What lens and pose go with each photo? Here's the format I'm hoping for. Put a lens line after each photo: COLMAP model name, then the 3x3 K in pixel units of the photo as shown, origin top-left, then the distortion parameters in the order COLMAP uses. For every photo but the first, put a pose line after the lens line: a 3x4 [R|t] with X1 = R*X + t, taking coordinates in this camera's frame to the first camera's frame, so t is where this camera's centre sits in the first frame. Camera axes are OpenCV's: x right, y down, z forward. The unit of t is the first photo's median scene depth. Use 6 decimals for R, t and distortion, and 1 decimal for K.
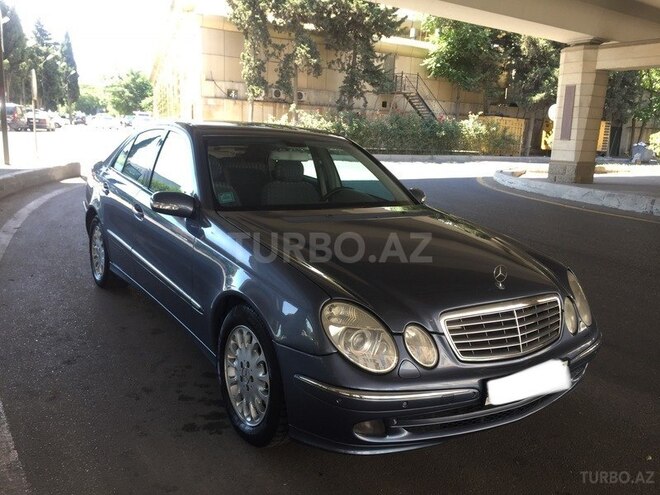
lens RADIAL K [[562.1, 0, 334.0], [0, 562.1, 241.9], [0, 0, 1]] dist [0.079974, -0.124004]
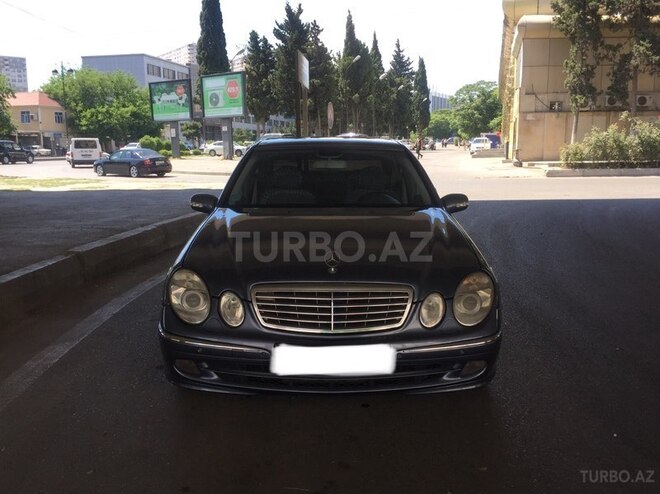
lens RADIAL K [[613.6, 0, 330.0], [0, 613.6, 247.0], [0, 0, 1]] dist [0.005580, -0.009430]
pose [[0.831590, 0.037273, -0.554138, 0.072343], [-0.059092, 0.998020, -0.021549, 0.004342], [0.552238, 0.050665, 0.832146, -0.000221]]
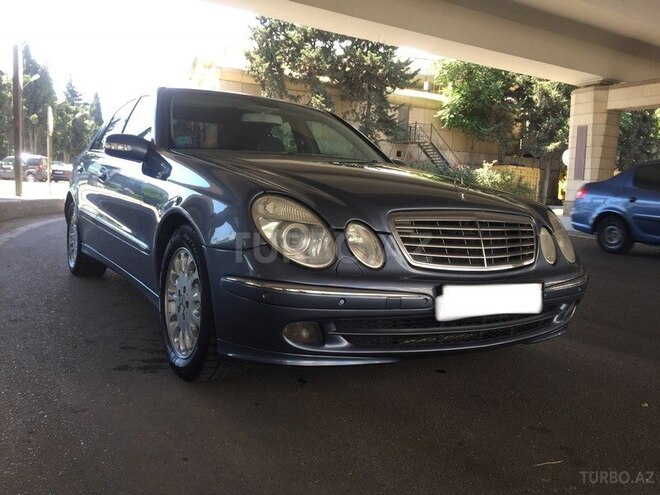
lens RADIAL K [[562.1, 0, 334.0], [0, 562.1, 241.9], [0, 0, 1]] dist [0.079974, -0.124004]
pose [[0.999430, 0.001938, -0.033709, 0.009113], [-0.005287, 0.995018, -0.099560, 0.018023], [0.033348, 0.099681, 0.994460, 0.008176]]
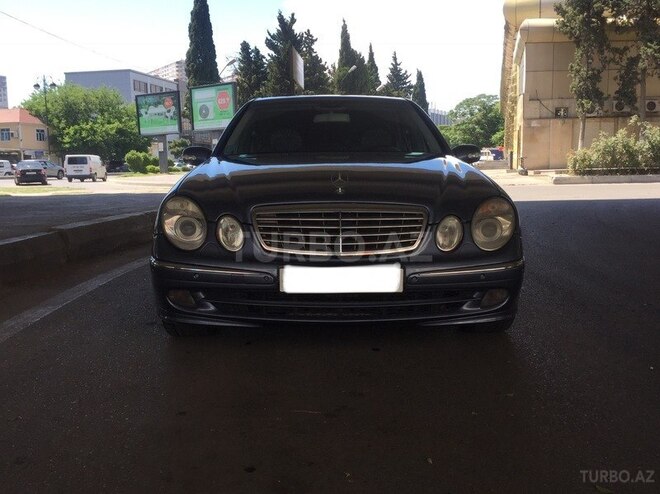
lens RADIAL K [[645.4, 0, 330.0], [0, 645.4, 247.0], [0, 0, 1]] dist [0.009867, -0.013845]
pose [[0.835408, 0.008988, -0.549557, 0.069740], [-0.049509, 0.997032, -0.058954, 0.018683], [0.547396, 0.076459, 0.833374, 0.002239]]
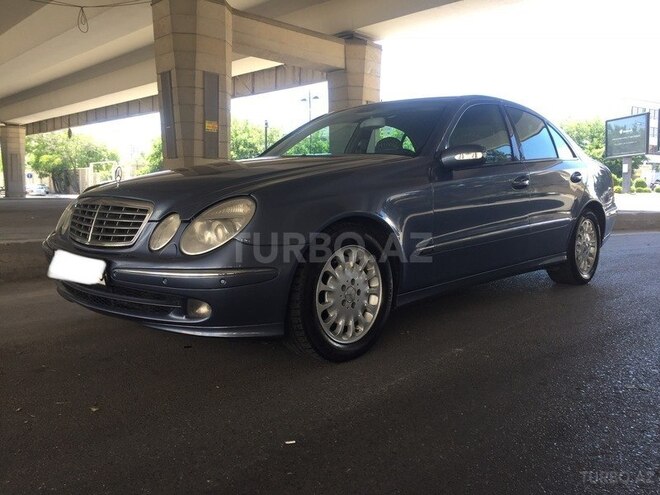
lens RADIAL K [[562.1, 0, 334.0], [0, 562.1, 241.9], [0, 0, 1]] dist [0.079974, -0.124004]
pose [[0.210981, 0.037640, -0.976765, 0.110163], [-0.170220, 0.985405, 0.001205, 0.008366], [0.962555, 0.166011, 0.214309, 0.089668]]
